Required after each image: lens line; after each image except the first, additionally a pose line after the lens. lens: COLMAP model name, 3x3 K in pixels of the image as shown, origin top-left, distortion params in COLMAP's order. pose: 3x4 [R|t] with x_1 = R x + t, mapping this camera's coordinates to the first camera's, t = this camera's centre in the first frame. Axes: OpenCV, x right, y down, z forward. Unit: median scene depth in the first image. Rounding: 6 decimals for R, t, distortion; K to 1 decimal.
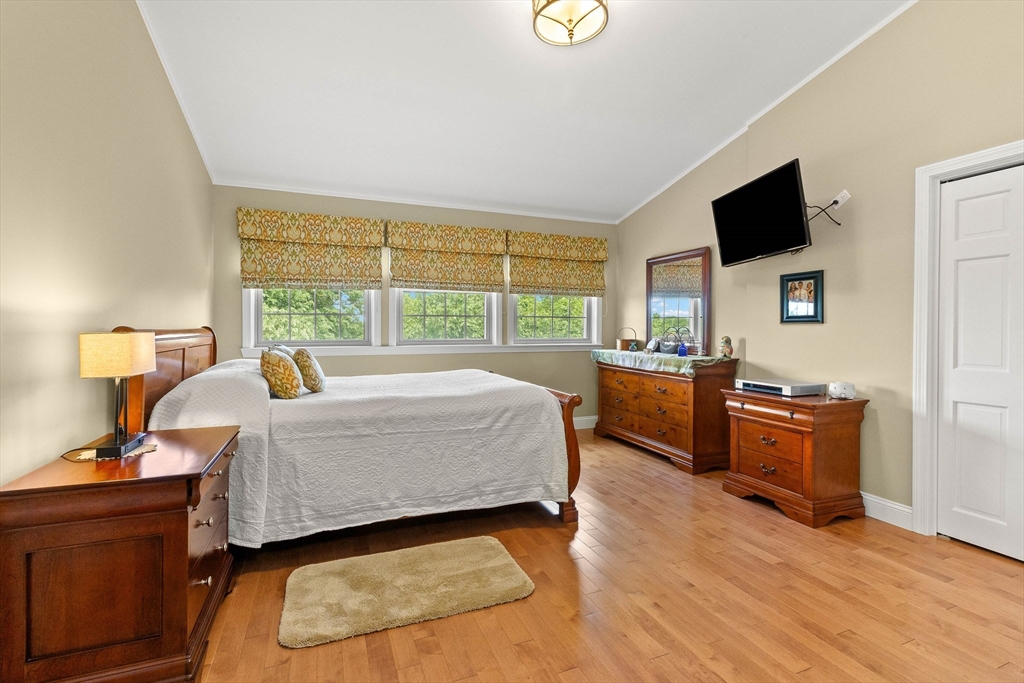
lens RADIAL K [[468.2, 0, 495.9], [0, 468.2, 340.0], [0, 0, 1]] dist [0.003074, -0.000341]
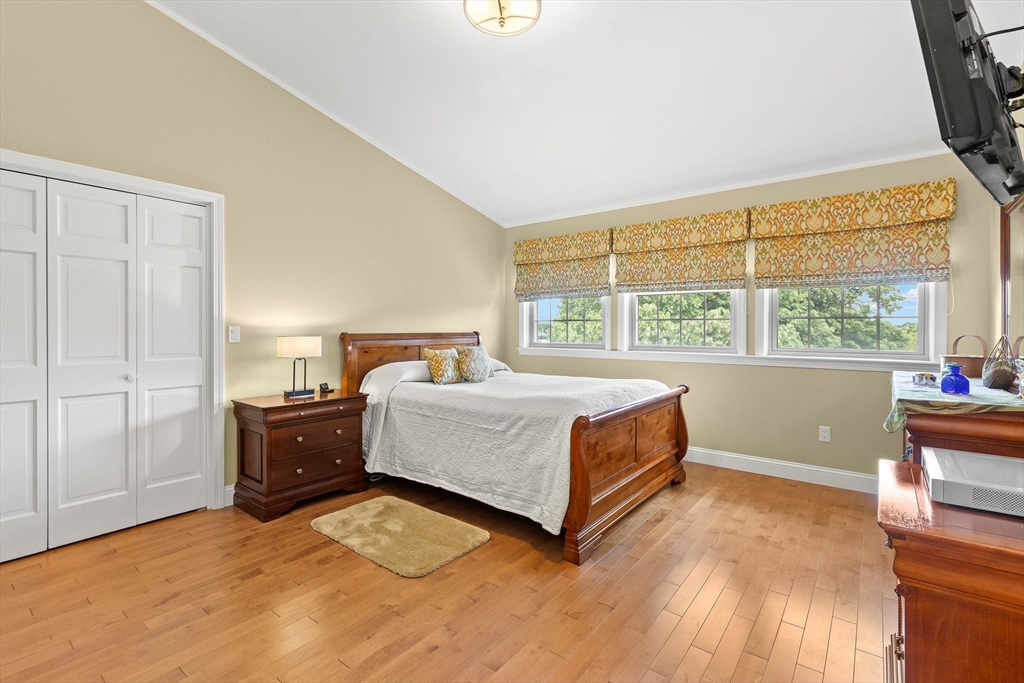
lens RADIAL K [[468.2, 0, 480.5], [0, 468.2, 321.3], [0, 0, 1]] dist [0.003074, -0.000341]
pose [[0.480691, -0.014180, -0.876776, 0.512942], [-0.023751, 0.999292, -0.029182, -0.015220], [0.876569, 0.034852, 0.480013, 0.260582]]
